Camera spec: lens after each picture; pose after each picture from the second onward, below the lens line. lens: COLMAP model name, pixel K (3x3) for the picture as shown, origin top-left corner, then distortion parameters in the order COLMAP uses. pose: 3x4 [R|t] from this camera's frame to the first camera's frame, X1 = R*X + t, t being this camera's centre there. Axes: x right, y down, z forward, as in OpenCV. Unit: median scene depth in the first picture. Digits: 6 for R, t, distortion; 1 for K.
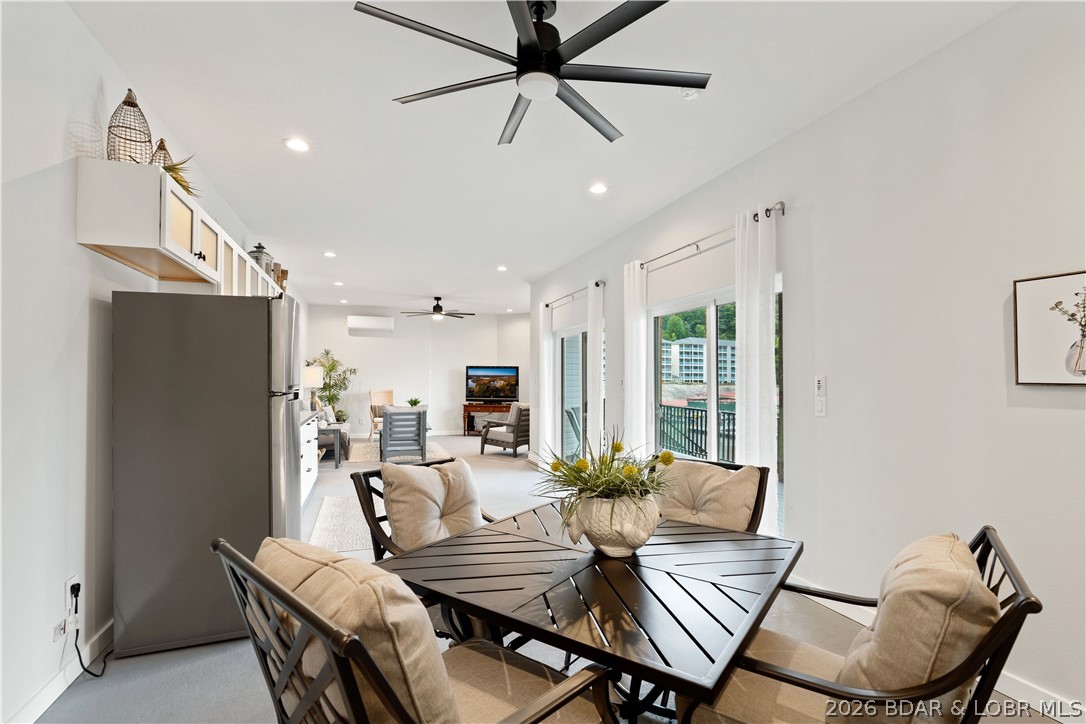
lens RADIAL K [[495.5, 0, 543.0], [0, 495.5, 362.0], [0, 0, 1]] dist [-0.002072, 0.000513]
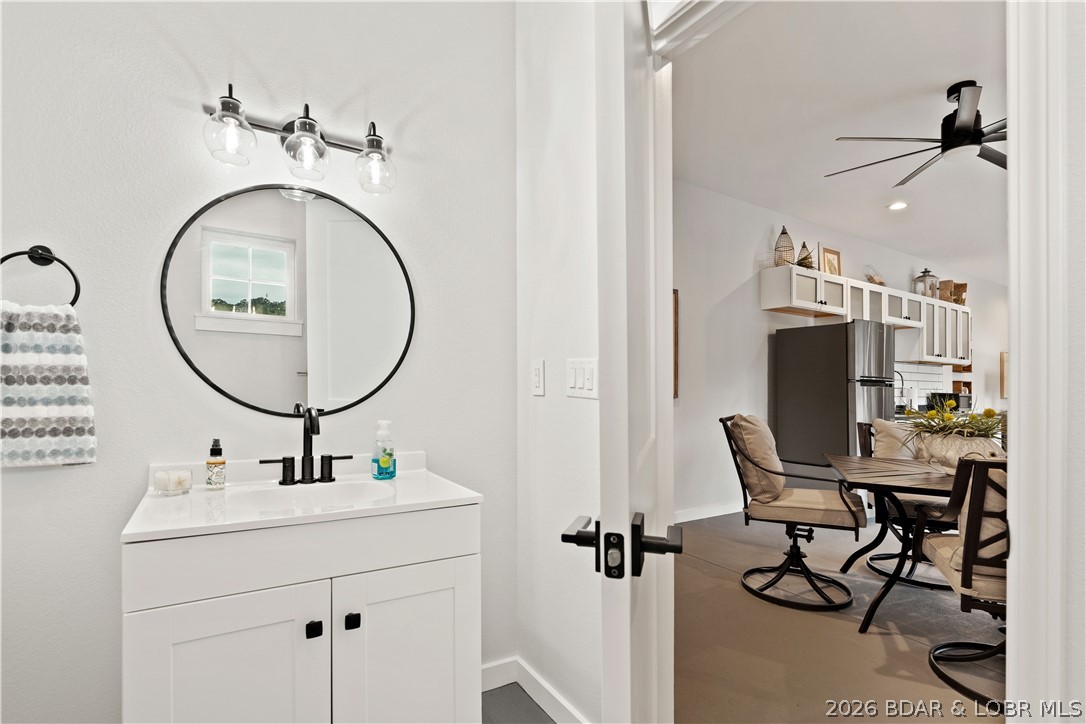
lens RADIAL K [[495.5, 0, 543.0], [0, 495.5, 362.0], [0, 0, 1]] dist [-0.002072, 0.000513]
pose [[0.209024, -0.040533, -0.977070, 0.864734], [0.007946, 0.999178, -0.039750, 0.059008], [0.977878, 0.000545, 0.209175, -0.345878]]
